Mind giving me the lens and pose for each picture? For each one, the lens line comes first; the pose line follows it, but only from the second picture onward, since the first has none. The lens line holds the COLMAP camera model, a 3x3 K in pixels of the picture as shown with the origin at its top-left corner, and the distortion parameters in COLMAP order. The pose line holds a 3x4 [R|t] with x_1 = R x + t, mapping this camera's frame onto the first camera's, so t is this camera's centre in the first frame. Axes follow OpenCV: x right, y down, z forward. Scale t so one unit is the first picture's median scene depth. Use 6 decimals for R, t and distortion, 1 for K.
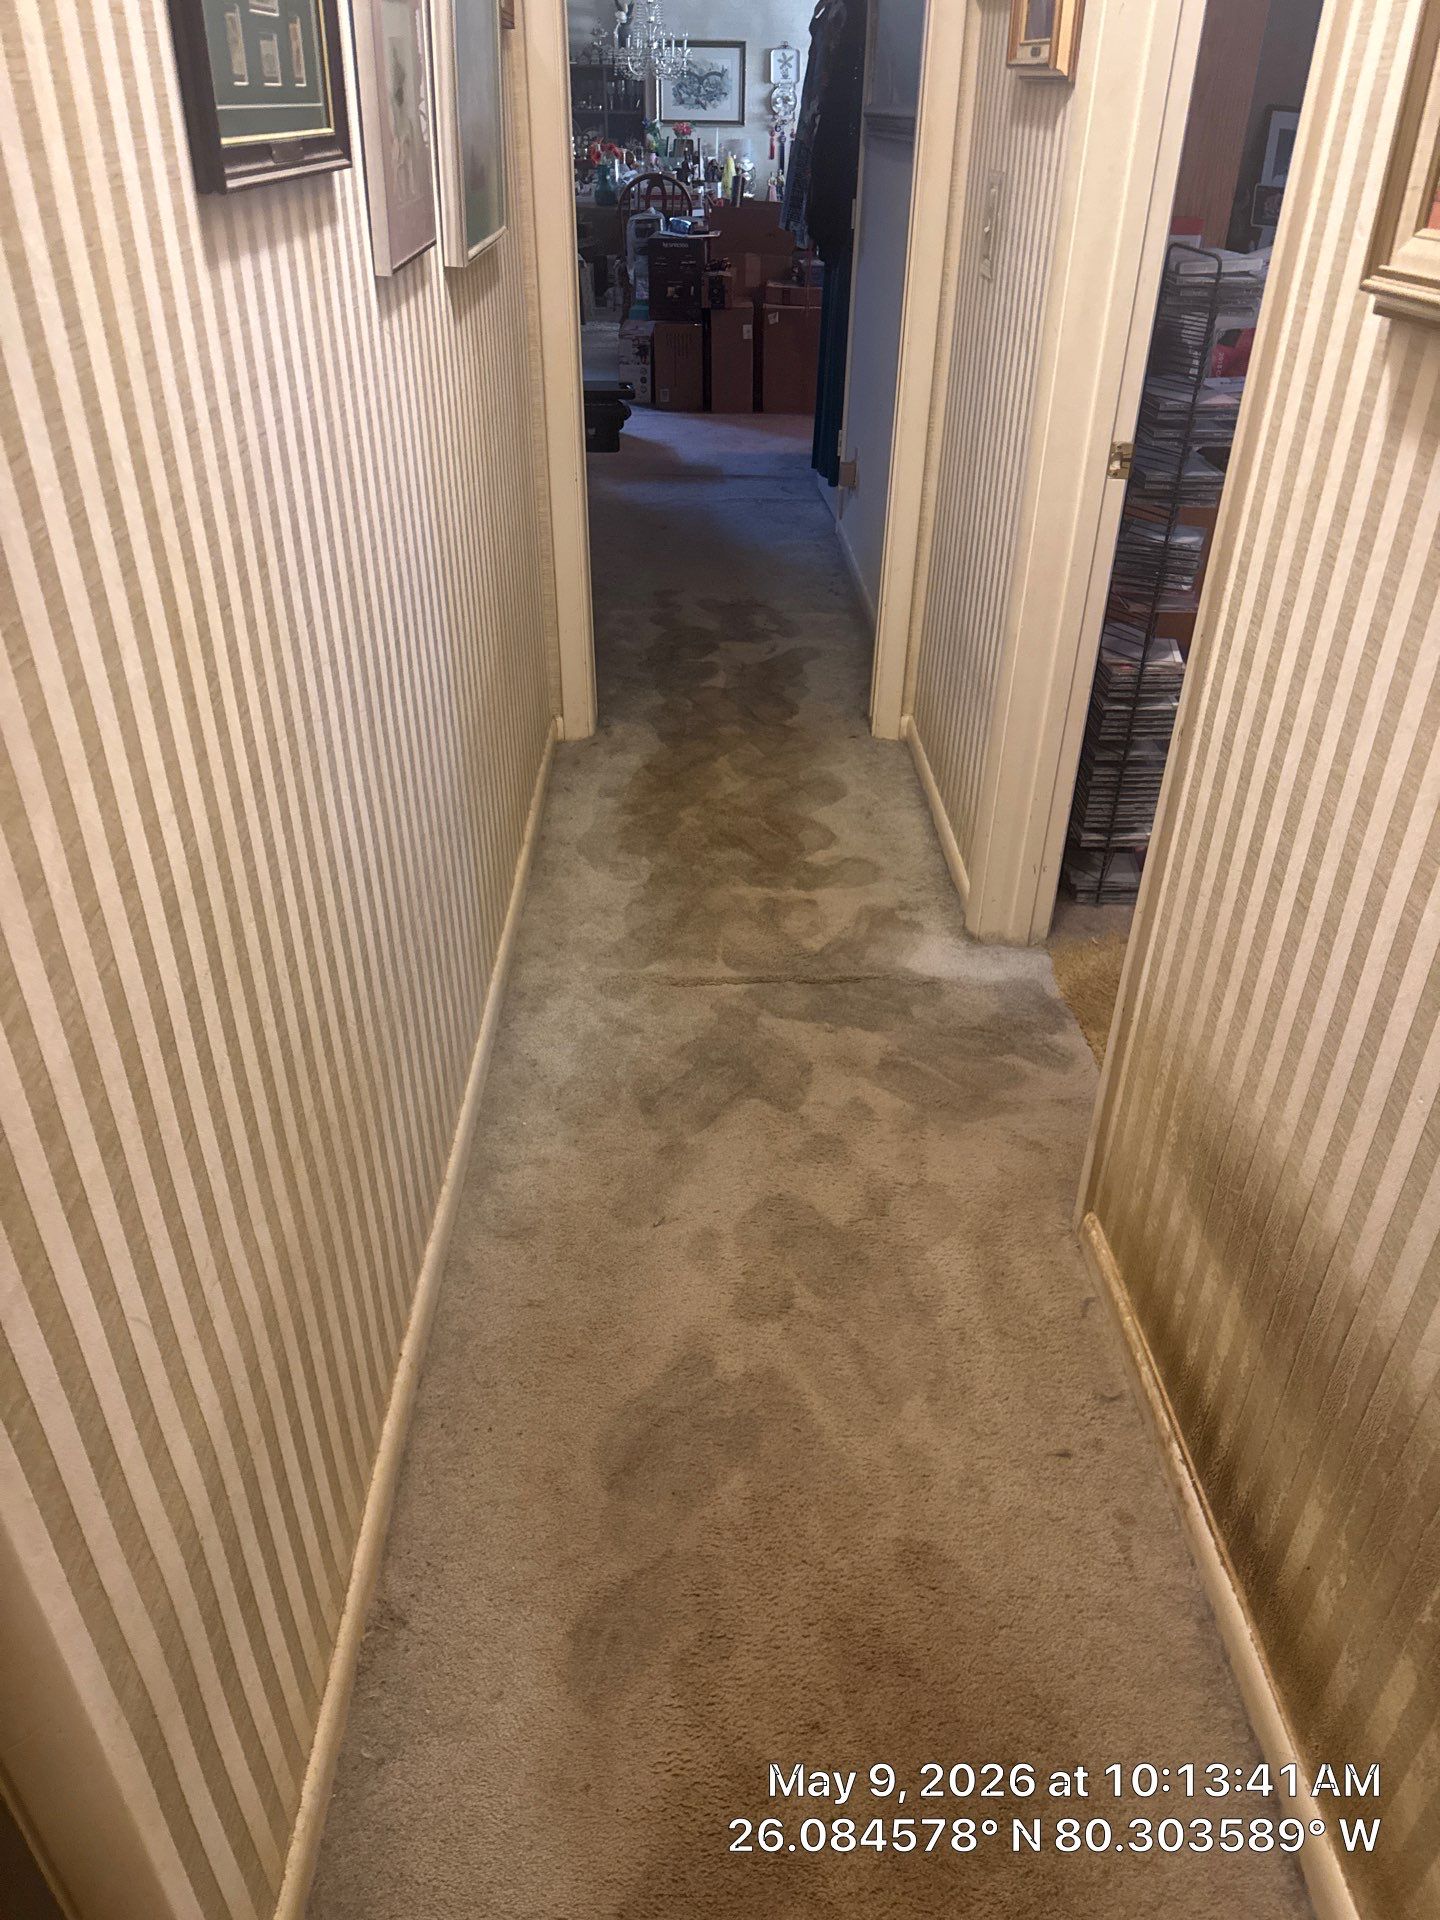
lens RADIAL K [[1364.6, 0, 723.3], [0, 1364.6, 972.2], [0, 0, 1]] dist [0.058956, -0.080732]
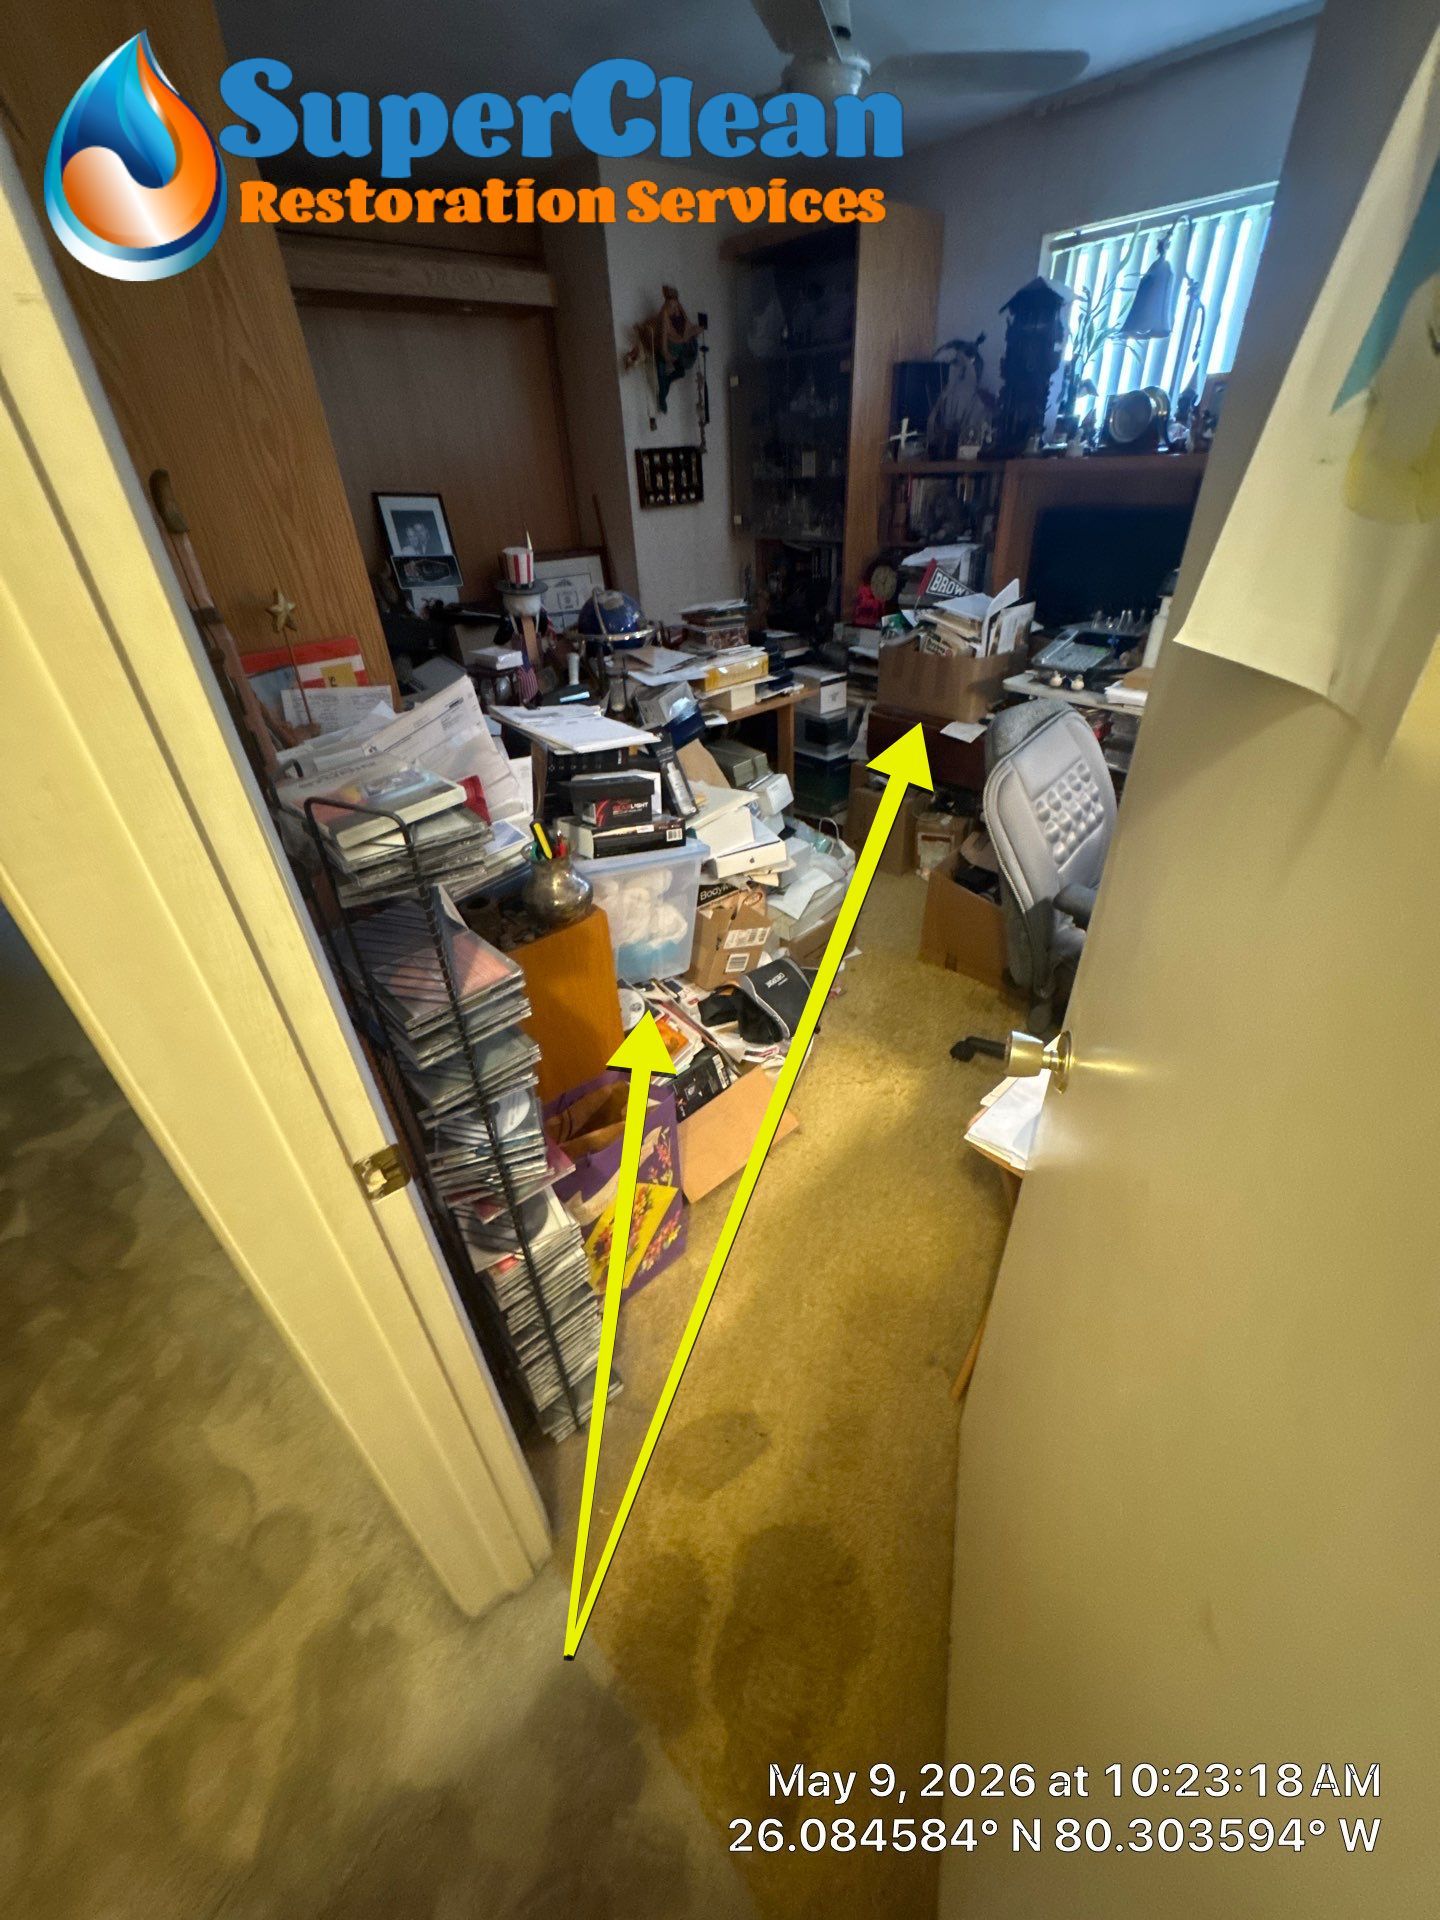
lens RADIAL K [[771.8, 0, 726.6], [0, 771.8, 951.7], [0, 0, 1]] dist [-0.004598, -0.000236]
pose [[0.765959, -0.391925, 0.509609, 0.170563], [0.395004, 0.912317, 0.107932, -0.272746], [-0.507227, 0.118626, 0.853609, 0.404347]]
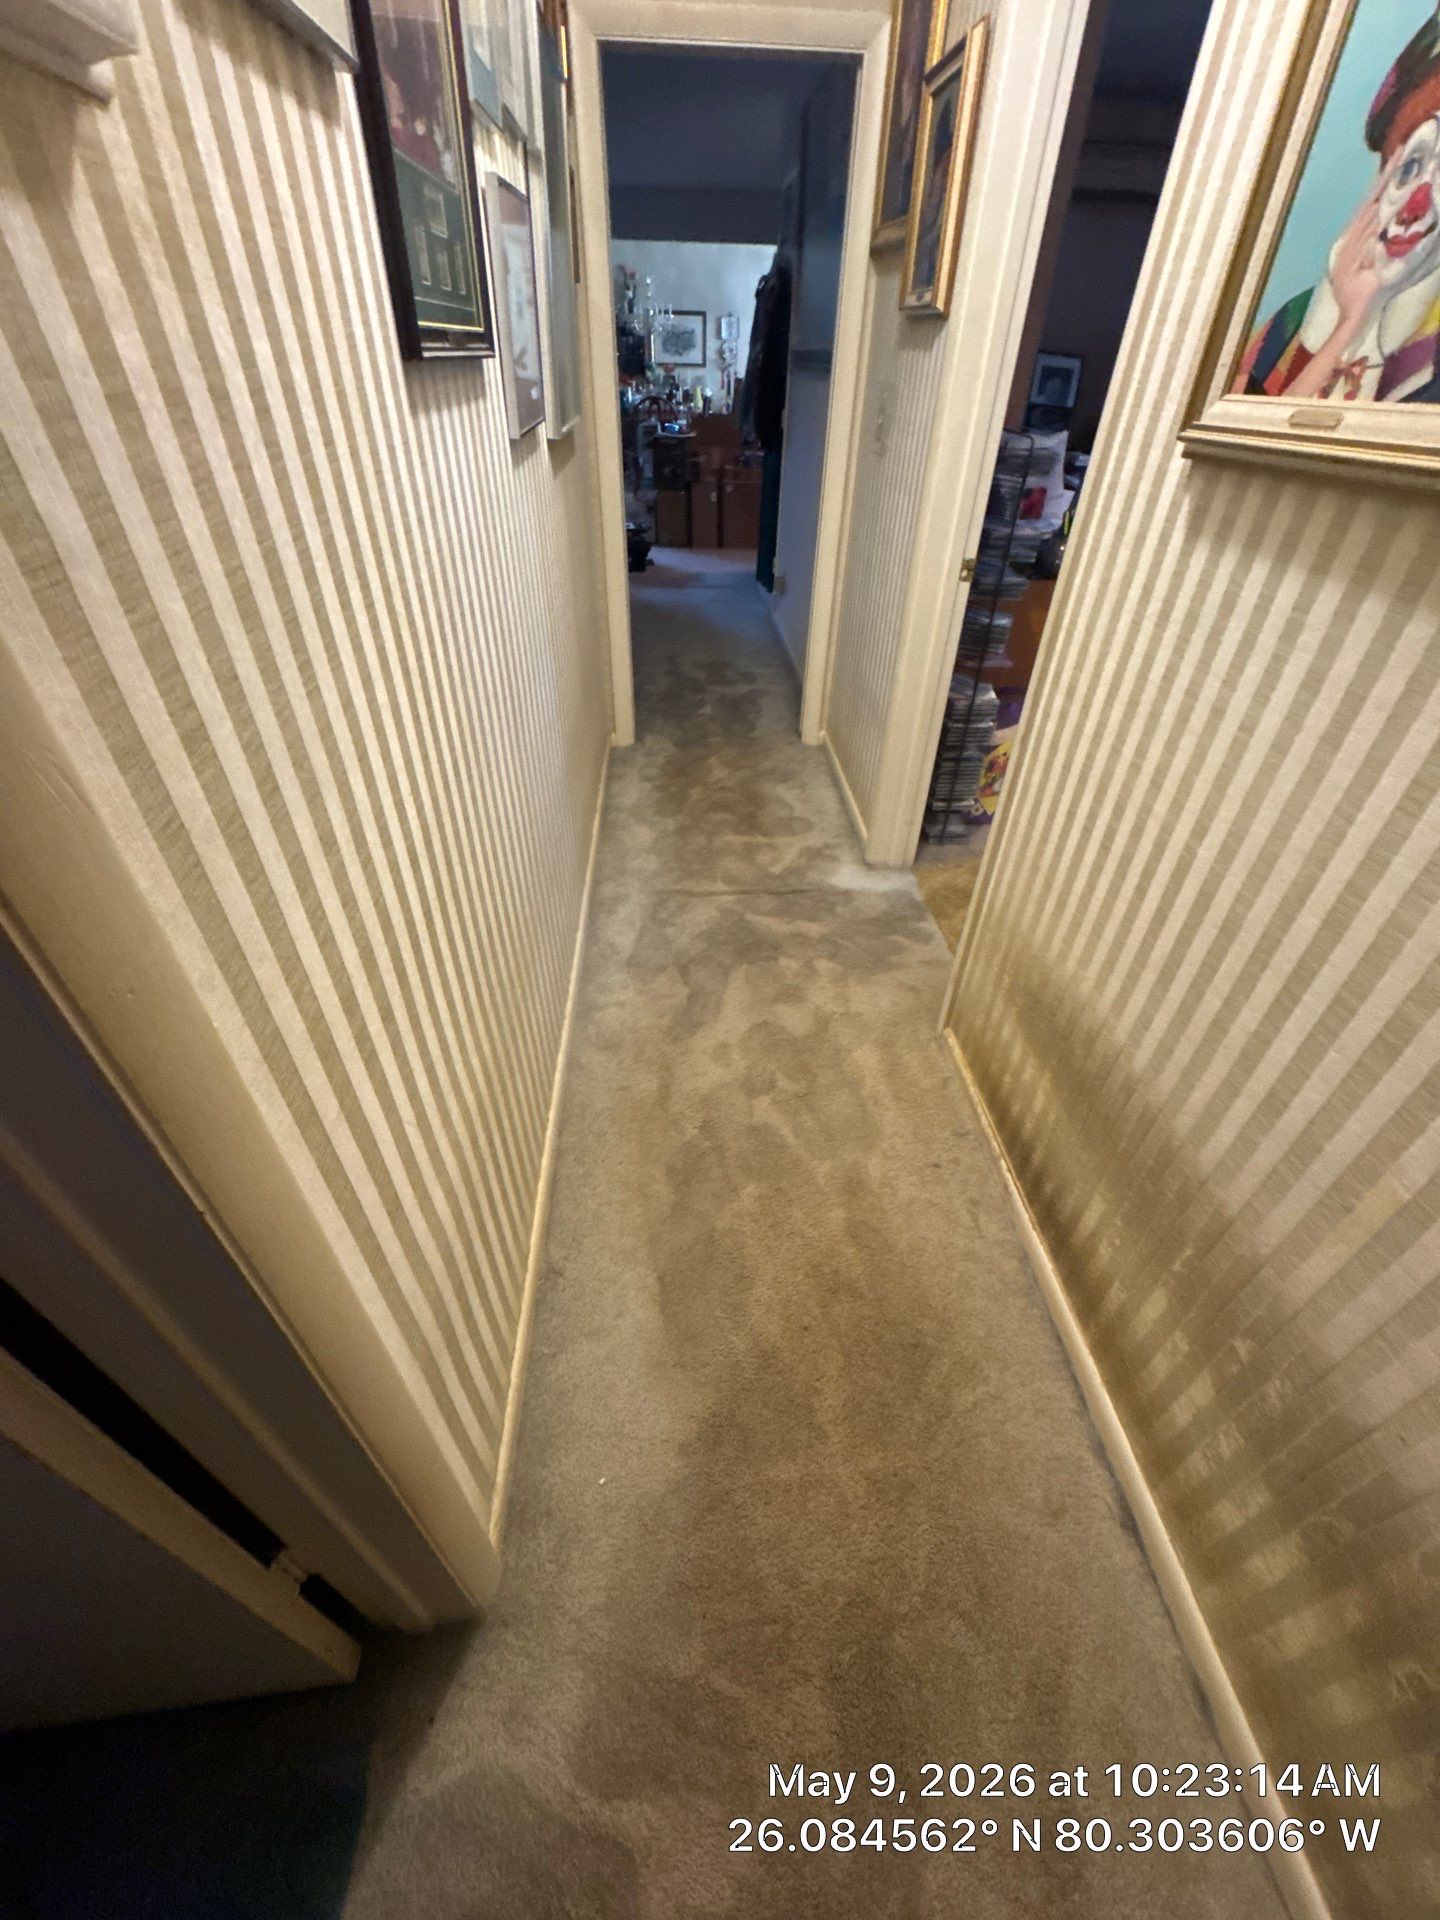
lens RADIAL K [[771.8, 0, 723.3], [0, 771.8, 966.6], [0, 0, 1]] dist [-0.004598, -0.000236]
pose [[0.999234, -0.016025, 0.035704, -0.025376], [0.012113, 0.994163, 0.107205, -0.003876], [-0.037214, -0.106691, 0.993596, 0.034864]]
